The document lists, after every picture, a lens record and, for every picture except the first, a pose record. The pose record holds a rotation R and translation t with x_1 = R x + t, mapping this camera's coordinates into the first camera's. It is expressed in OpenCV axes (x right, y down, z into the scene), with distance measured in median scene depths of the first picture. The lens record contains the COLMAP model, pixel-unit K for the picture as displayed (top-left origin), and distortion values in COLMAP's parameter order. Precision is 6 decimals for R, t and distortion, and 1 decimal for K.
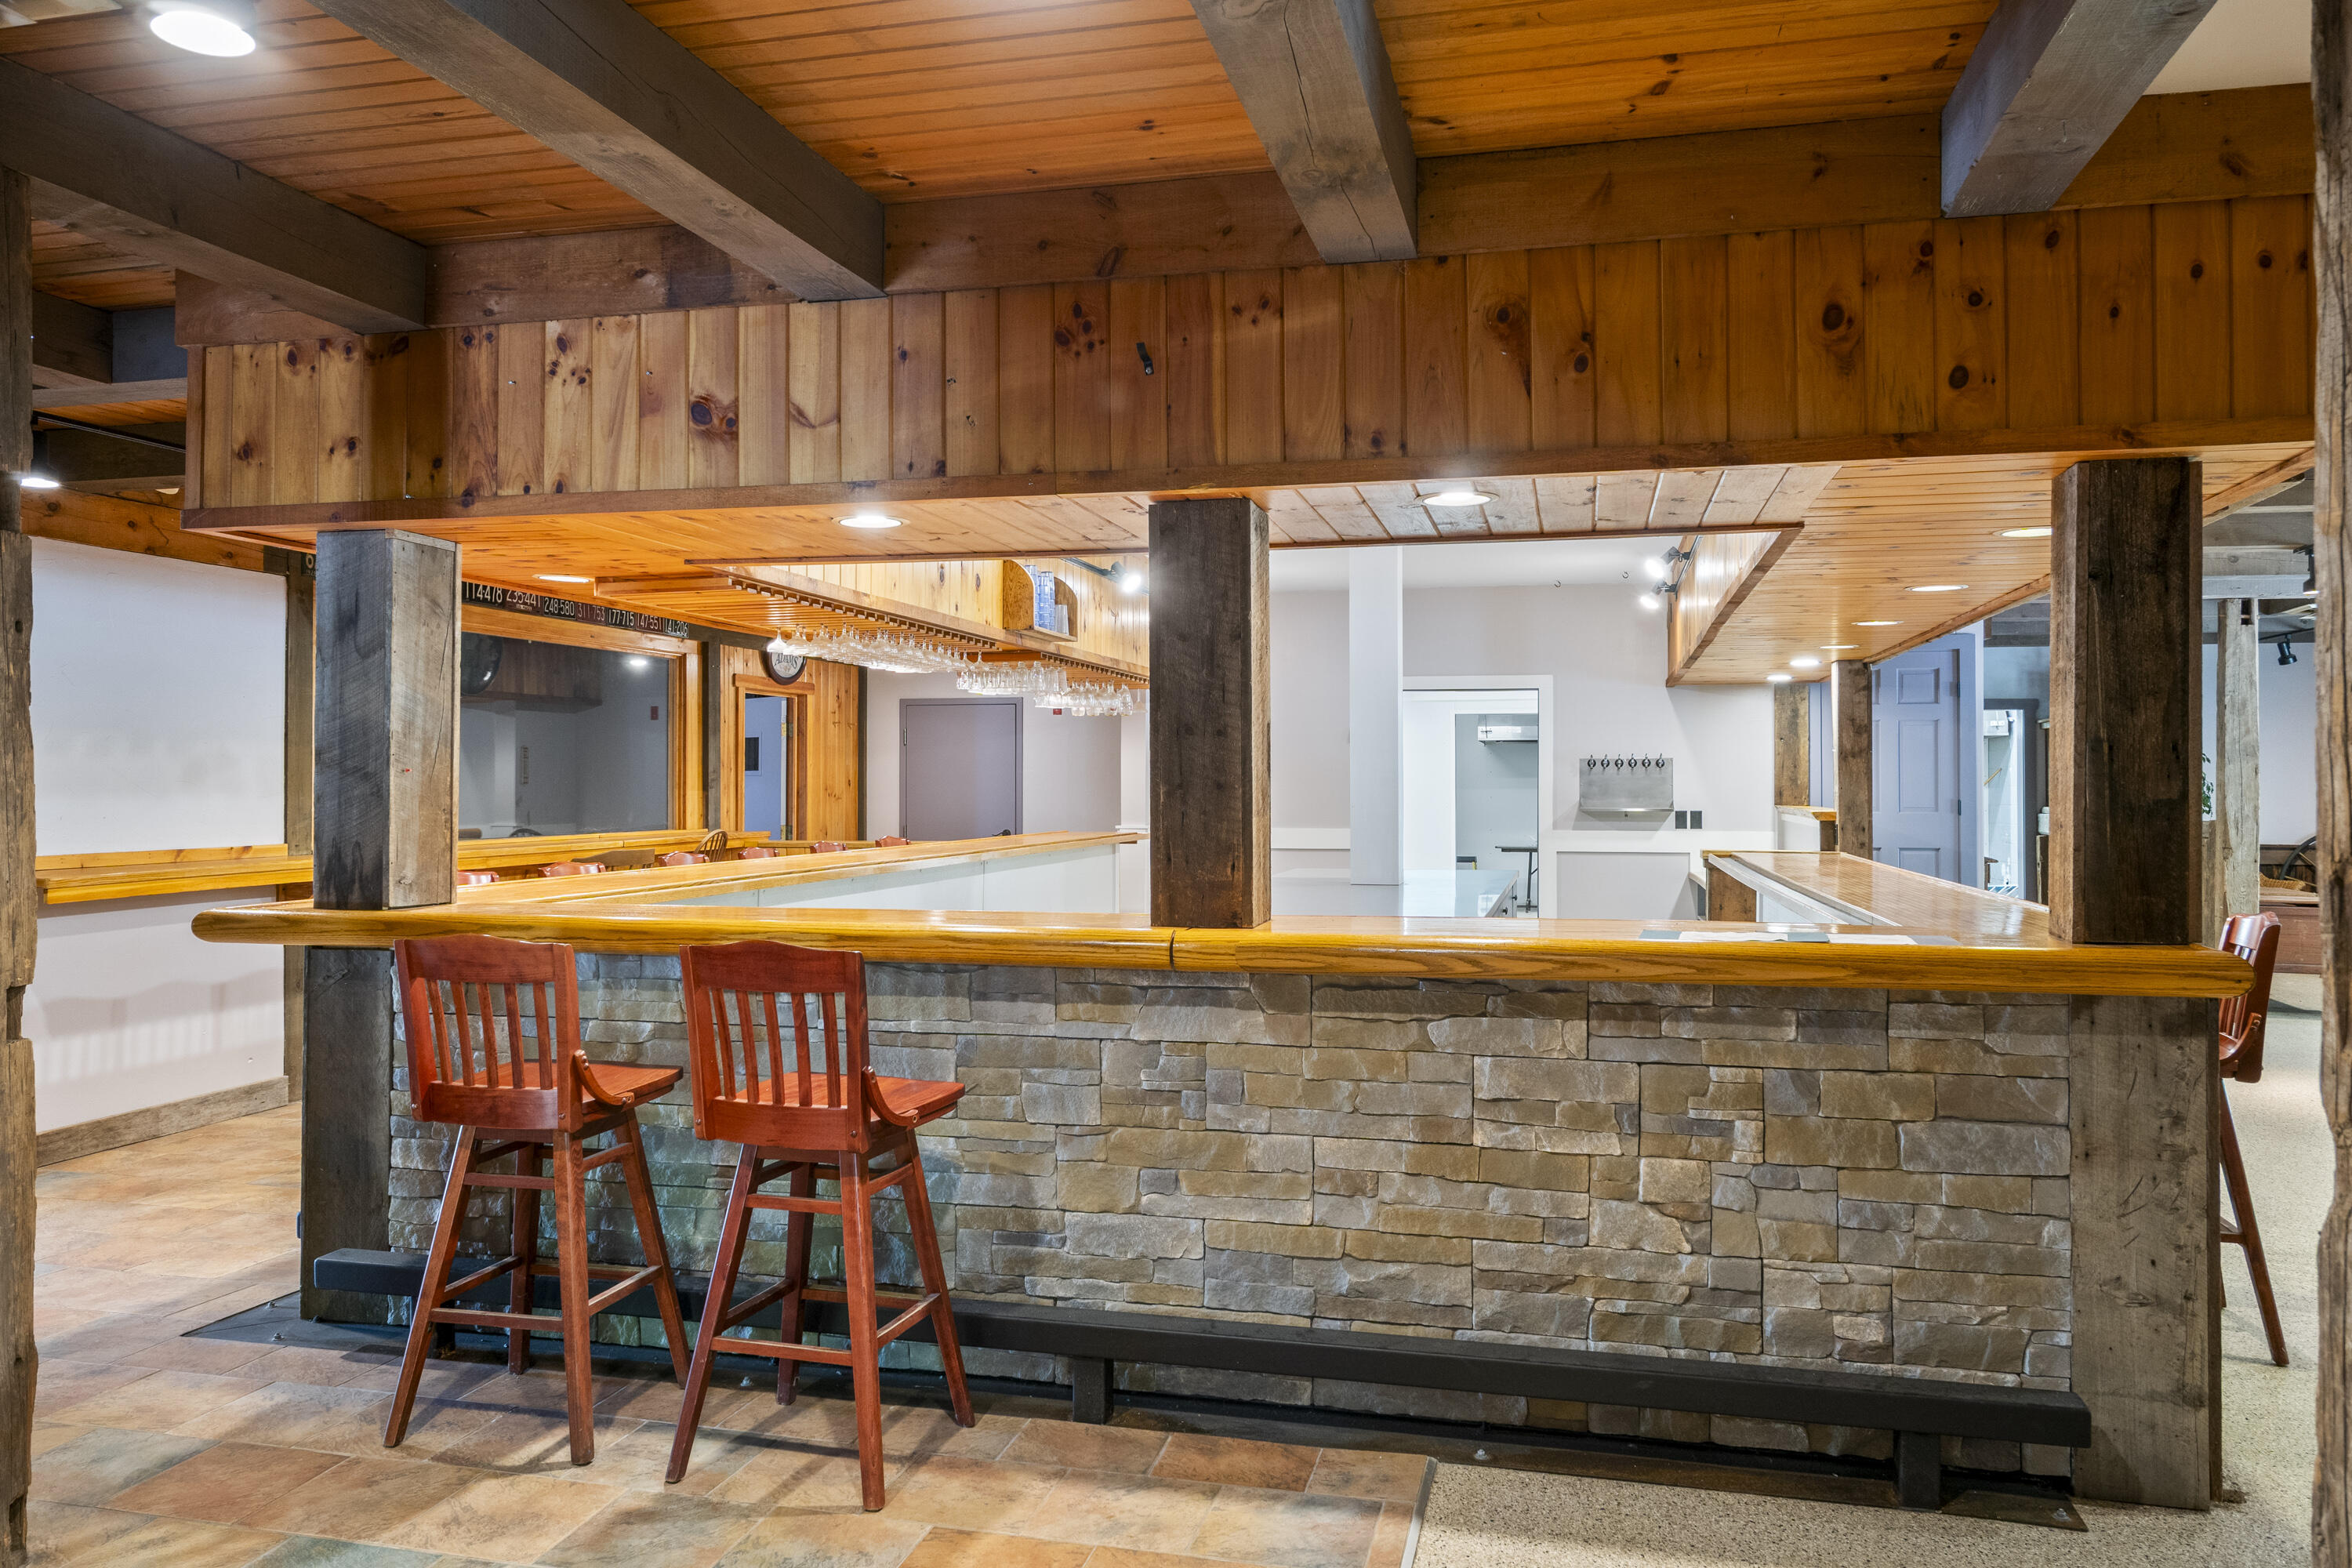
lens RADIAL K [[1659.3, 0, 1176.7], [0, 1659.3, 772.4], [0, 0, 1]] dist [-0.003005, -0.001296]
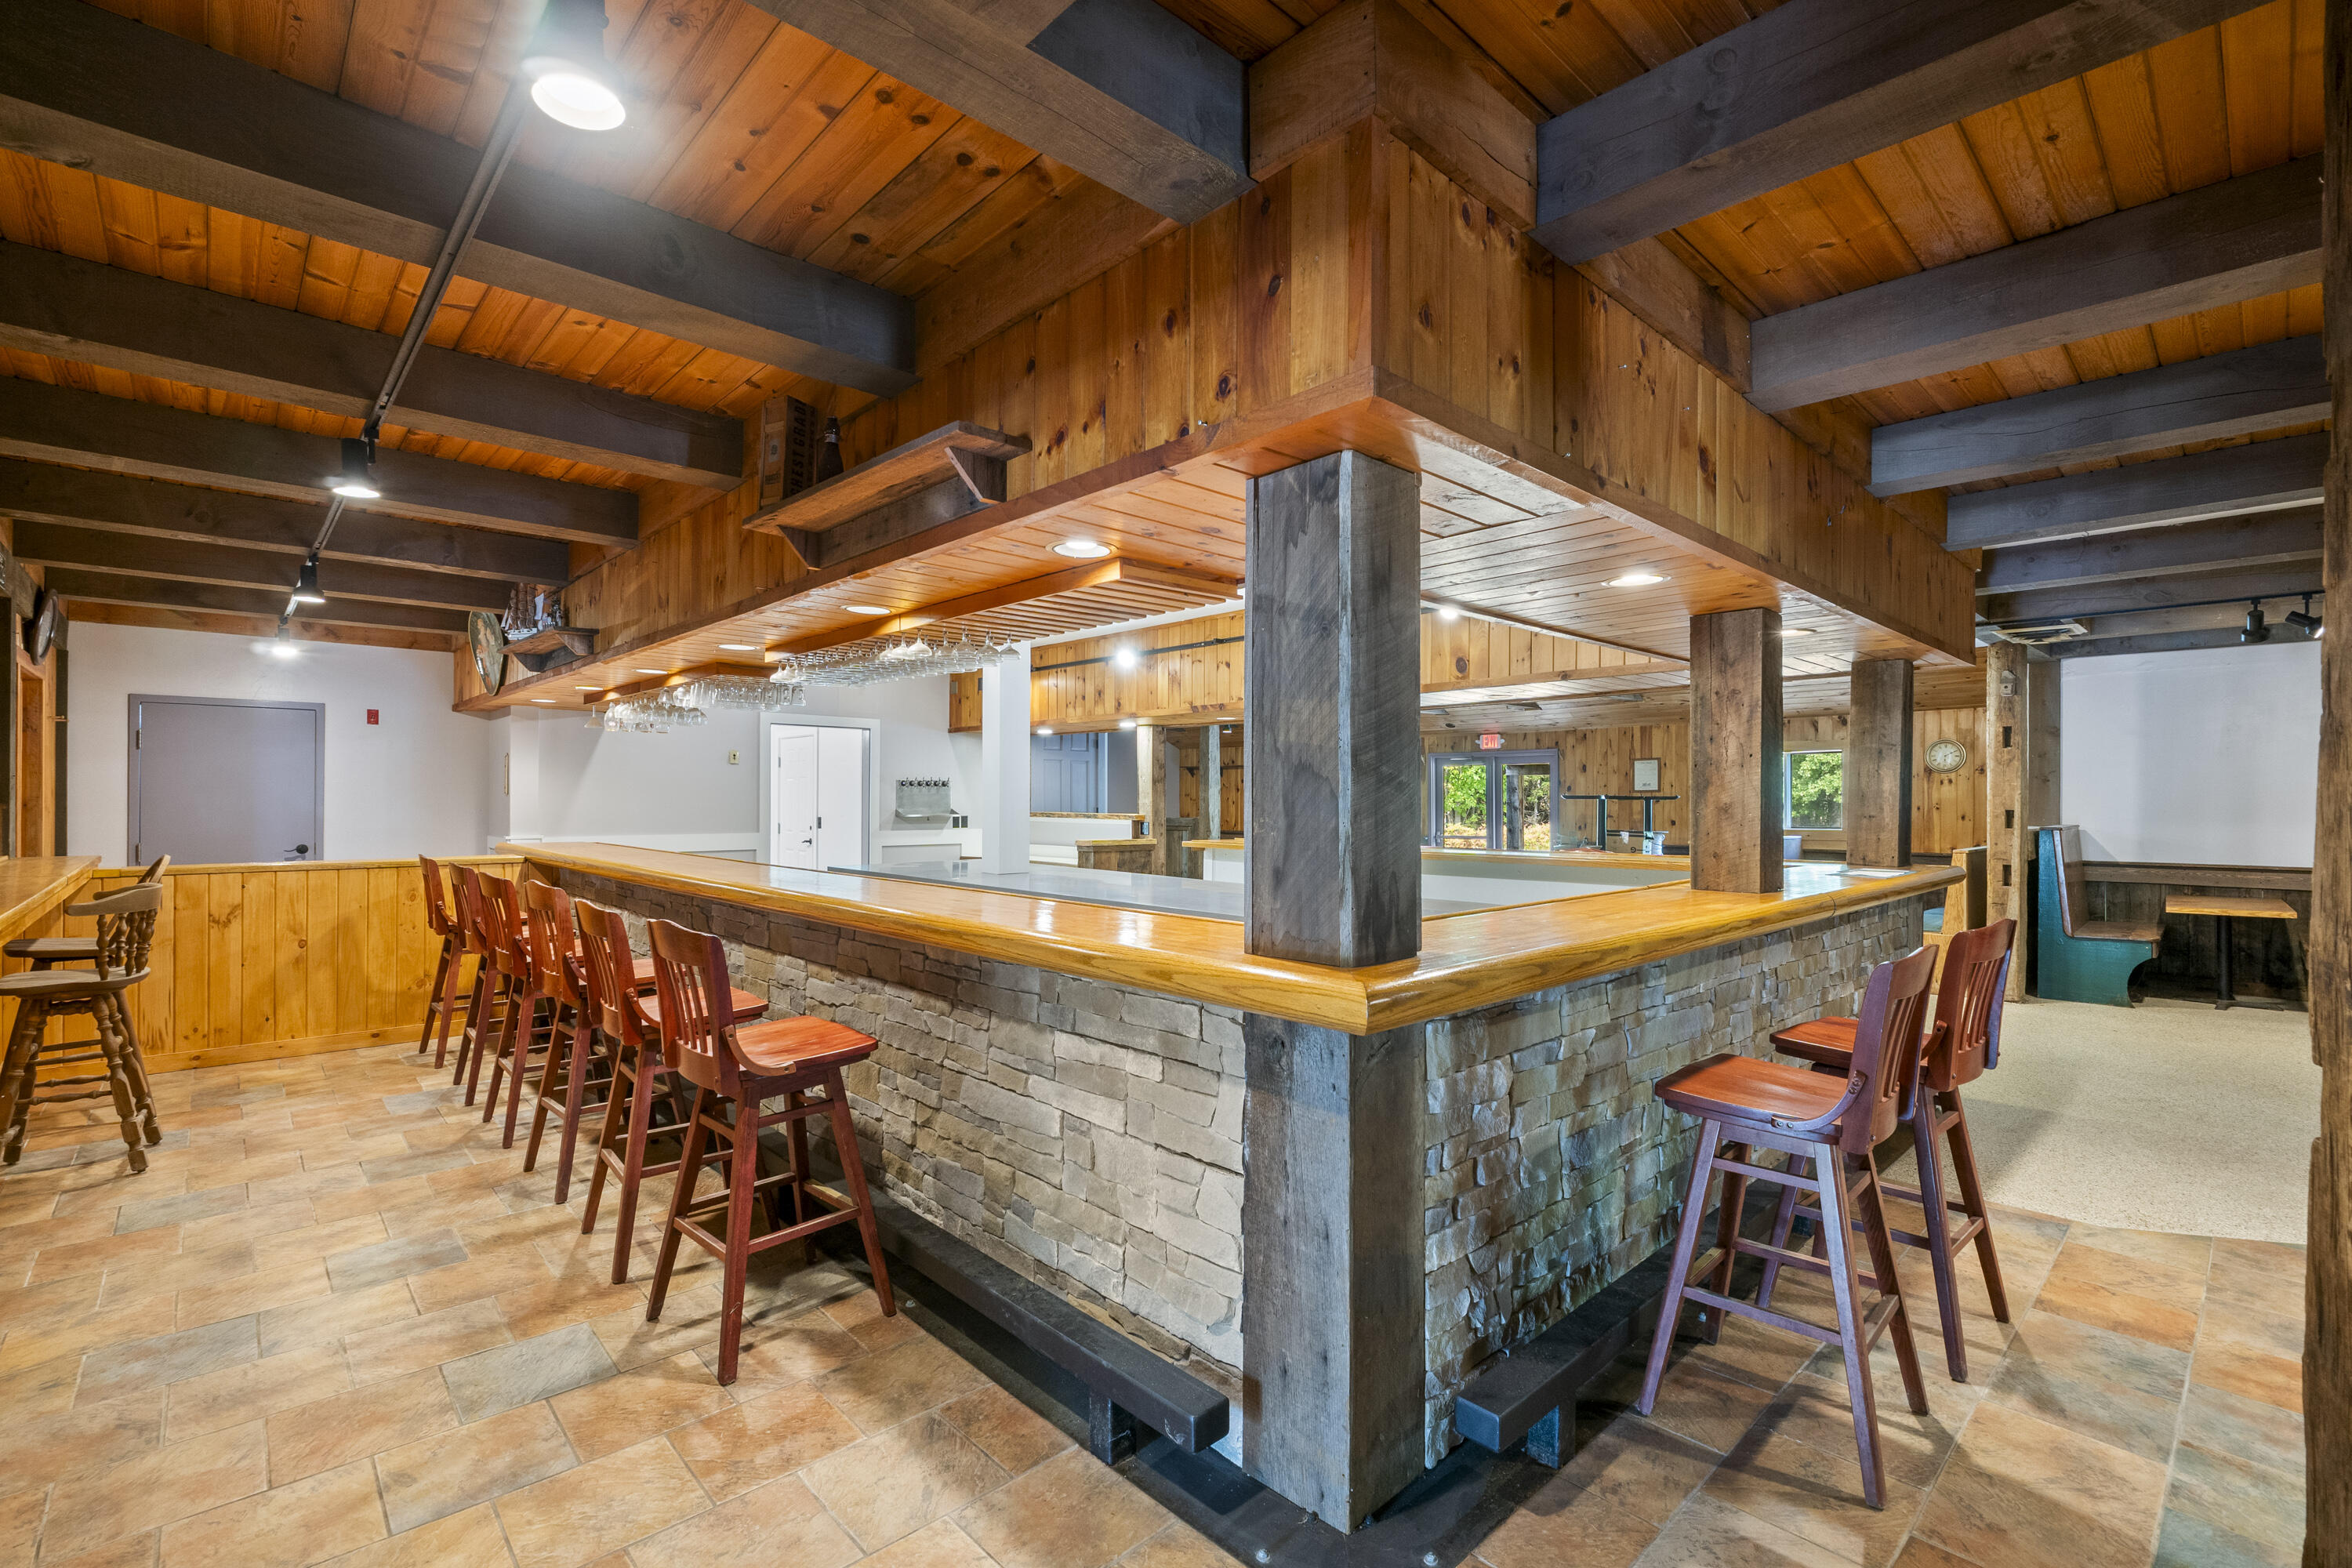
lens RADIAL K [[1049.5, 0, 1185.7], [0, 1049.5, 803.8], [0, 0, 1]] dist [-0.000833, -0.000166]
pose [[0.538596, -0.002905, 0.842559, -0.949895], [-0.008009, 0.999931, 0.008568, 0.006984], [-0.842526, -0.011362, 0.538535, 0.815462]]
